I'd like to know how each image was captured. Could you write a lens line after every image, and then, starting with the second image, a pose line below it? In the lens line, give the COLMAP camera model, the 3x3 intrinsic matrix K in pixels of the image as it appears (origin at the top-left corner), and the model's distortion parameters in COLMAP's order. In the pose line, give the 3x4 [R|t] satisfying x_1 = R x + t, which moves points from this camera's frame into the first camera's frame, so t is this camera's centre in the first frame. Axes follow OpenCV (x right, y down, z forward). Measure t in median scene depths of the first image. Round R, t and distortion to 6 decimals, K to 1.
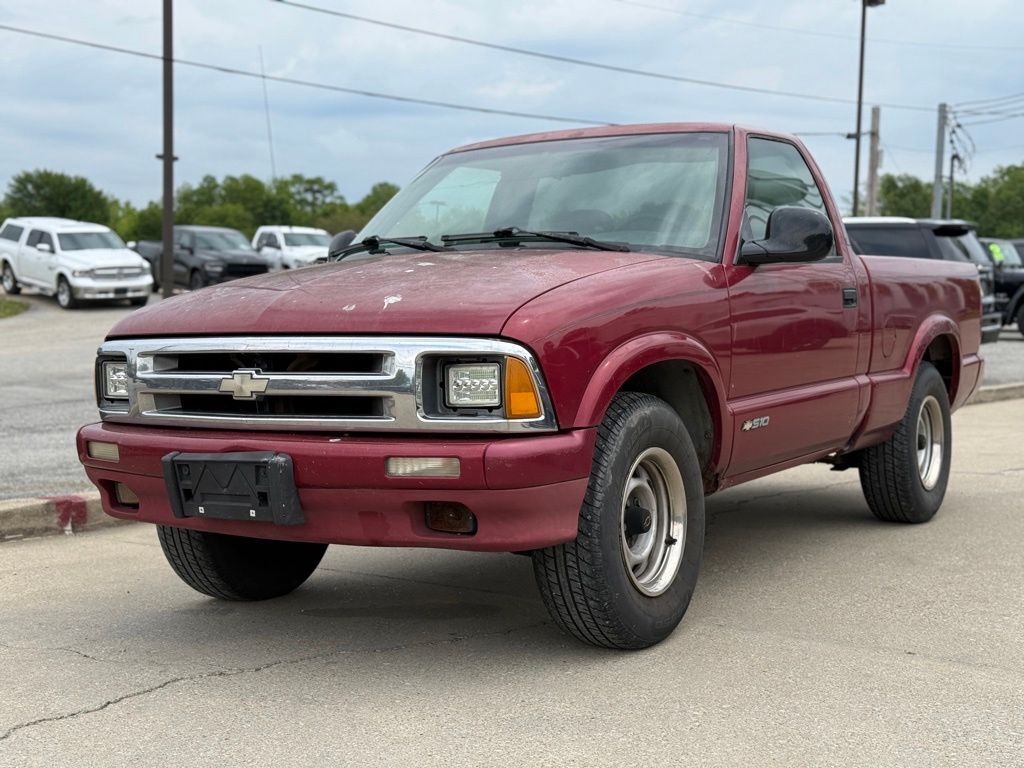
lens RADIAL K [[1434.6, 0, 510.9], [0, 1434.6, 382.9], [0, 0, 1]] dist [0.106683, 0.000000]
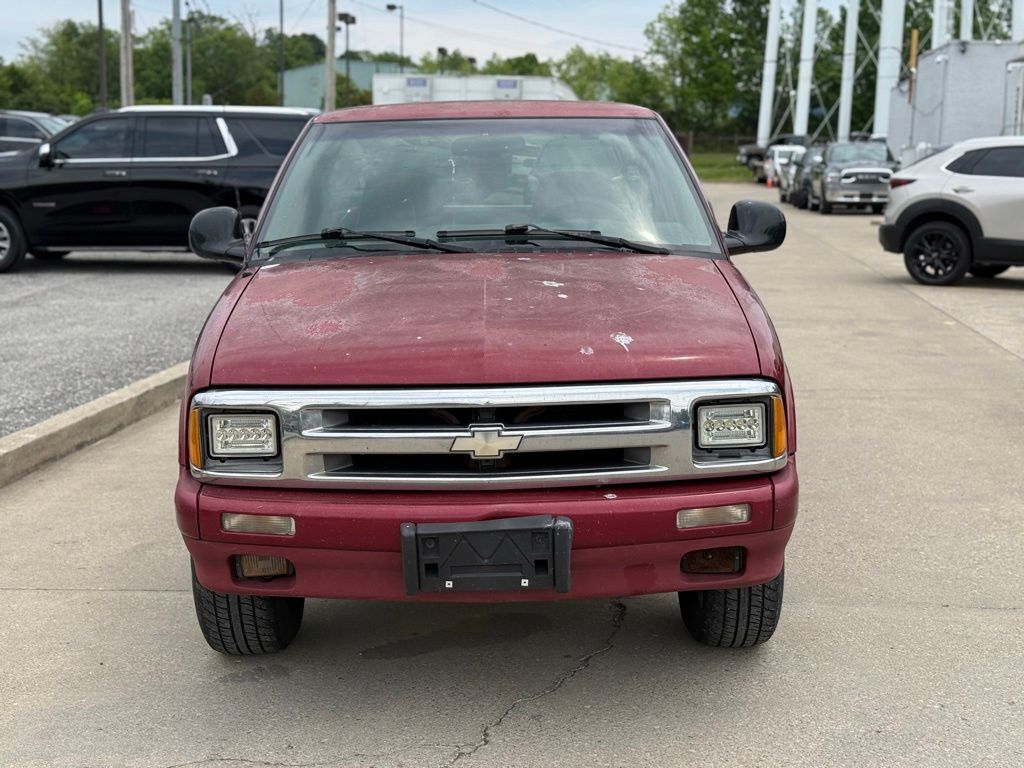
lens RADIAL K [[1434.6, 0, 504.7], [0, 1434.6, 390.2], [0, 0, 1]] dist [0.106683, 0.000000]
pose [[0.849266, -0.086492, 0.520833, -0.520871], [0.030093, 0.992816, 0.115802, -0.110075], [-0.527107, -0.082673, 0.845768, 0.185877]]
